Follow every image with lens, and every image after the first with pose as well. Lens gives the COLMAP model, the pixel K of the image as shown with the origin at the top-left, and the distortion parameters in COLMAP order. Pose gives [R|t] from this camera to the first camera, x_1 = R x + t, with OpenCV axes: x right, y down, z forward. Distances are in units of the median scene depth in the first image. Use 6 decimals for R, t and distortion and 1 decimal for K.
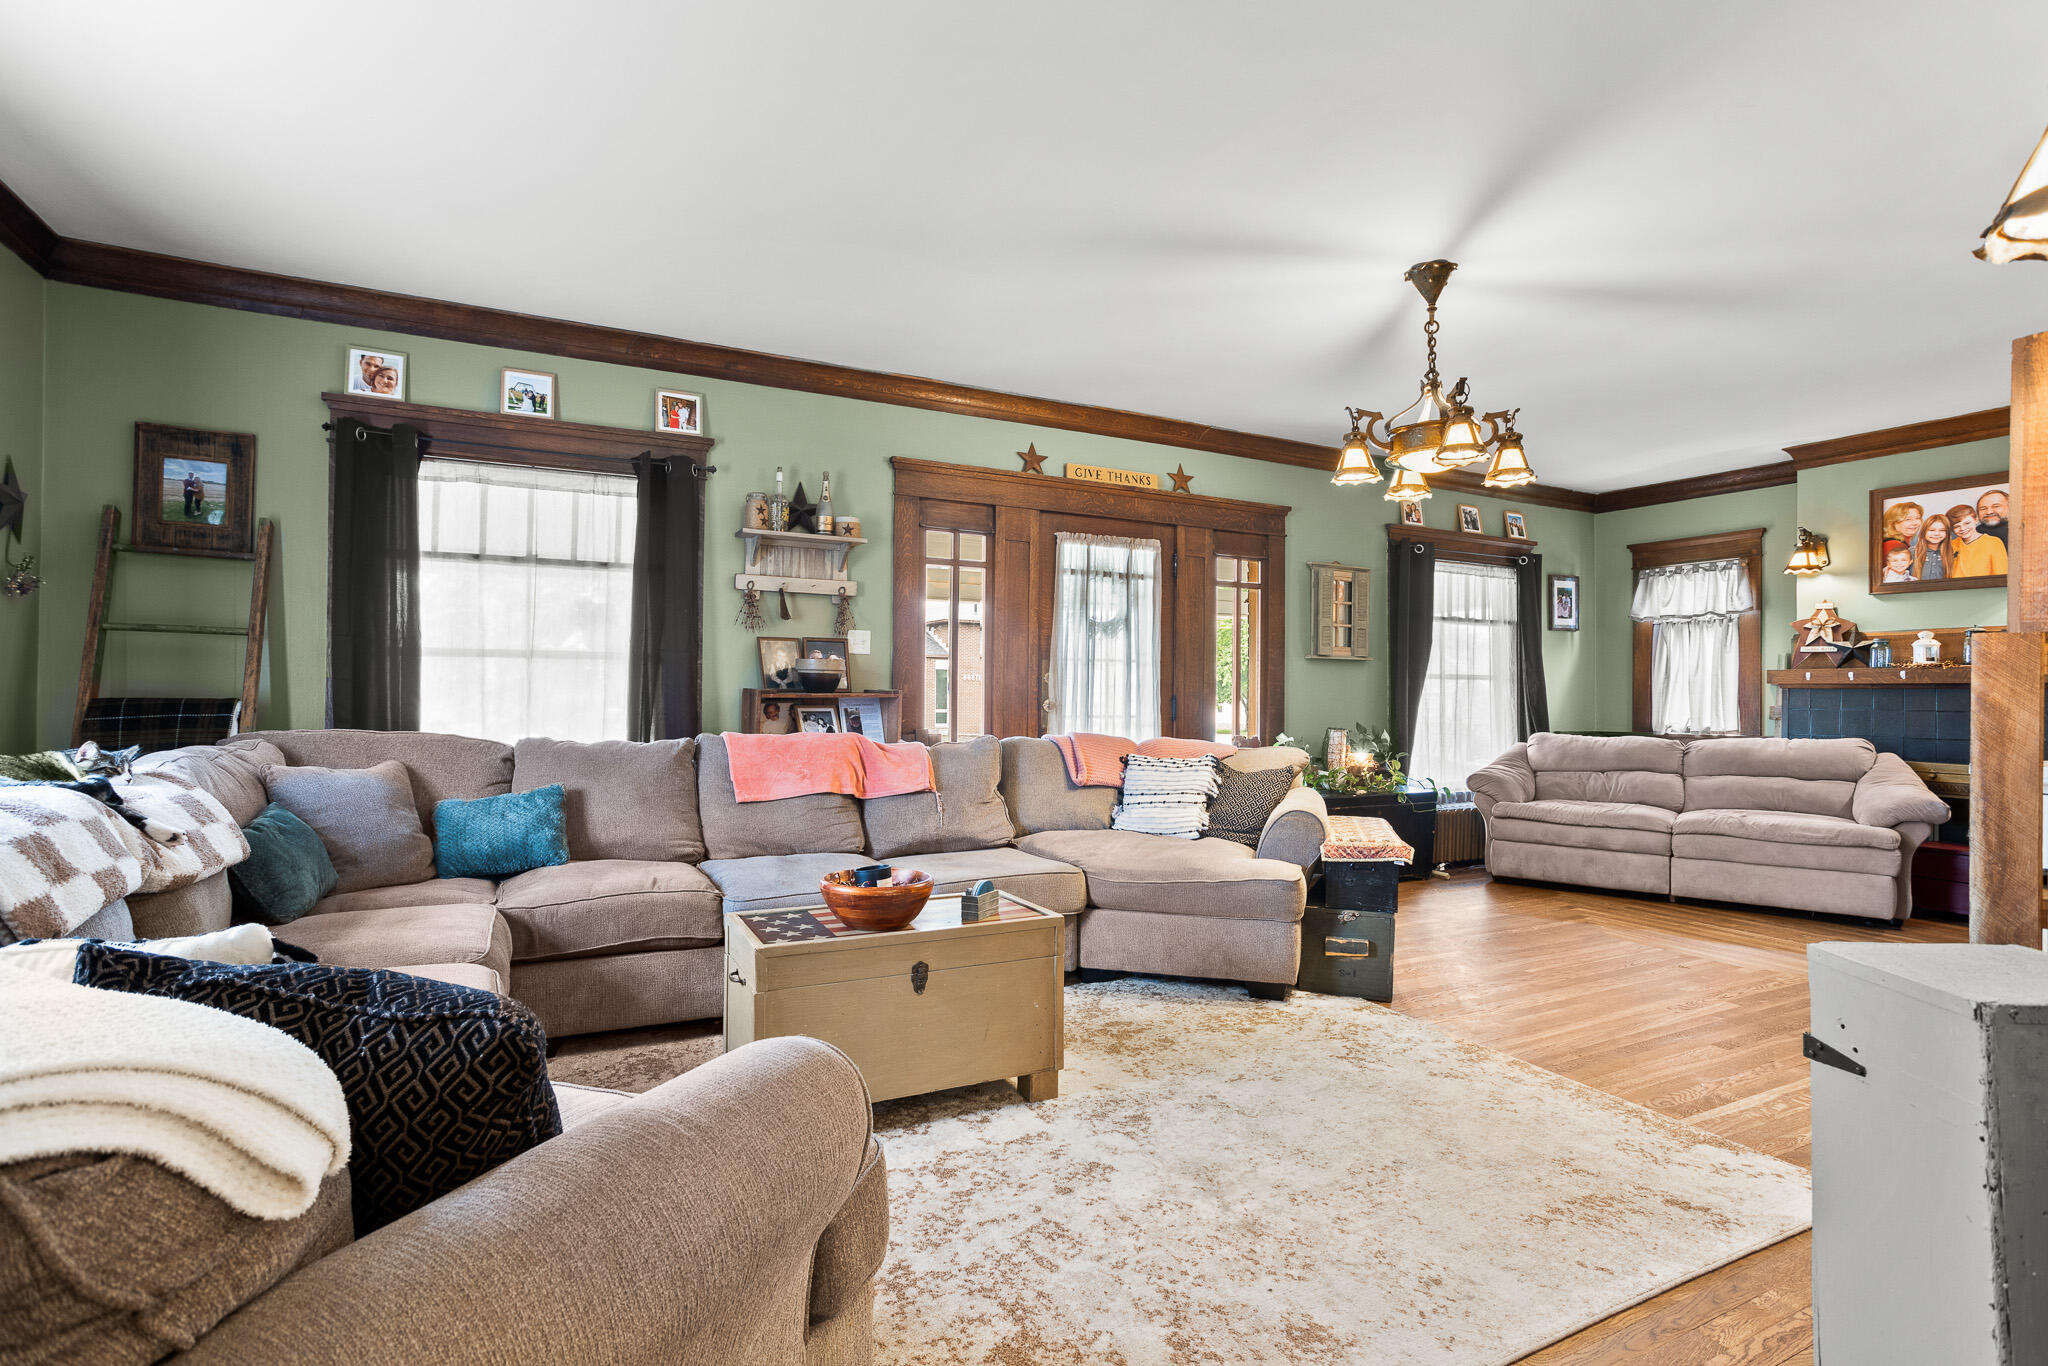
lens RADIAL K [[1005.7, 0, 1001.1], [0, 1005.7, 686.8], [0, 0, 1]] dist [-0.051336, 0.033960]
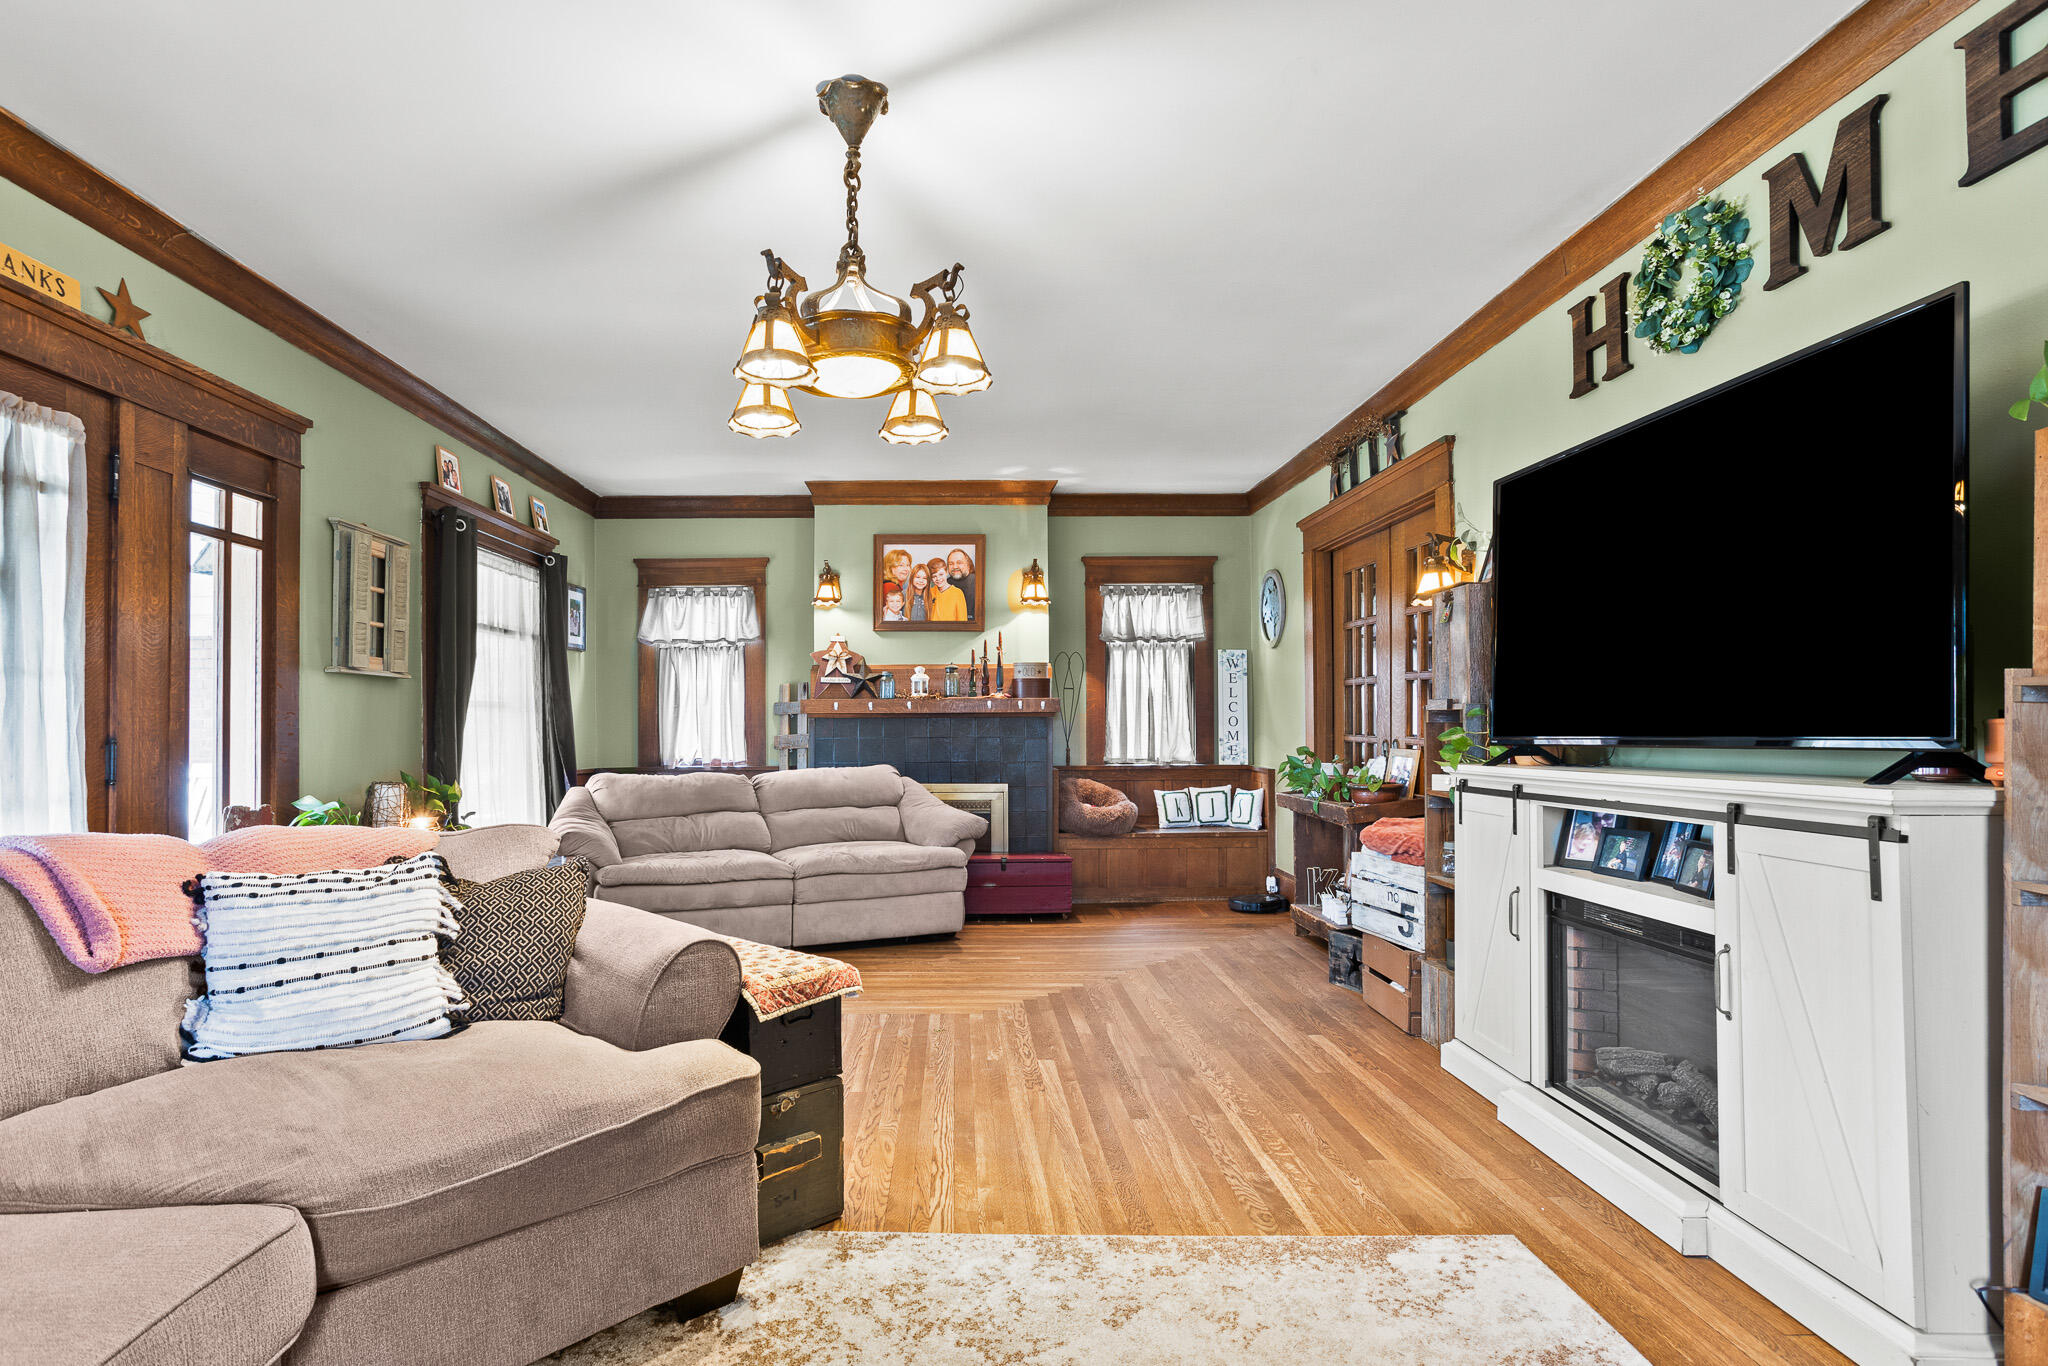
lens RADIAL K [[1046.7, 0, 969.2], [0, 1046.7, 714.7], [0, 0, 1]] dist [-0.063522, 0.042628]
pose [[0.437972, -0.001181, 0.898988, -0.121202], [0.003454, 0.999994, -0.000369, -0.000829], [-0.898982, 0.003267, 0.437973, 0.479974]]
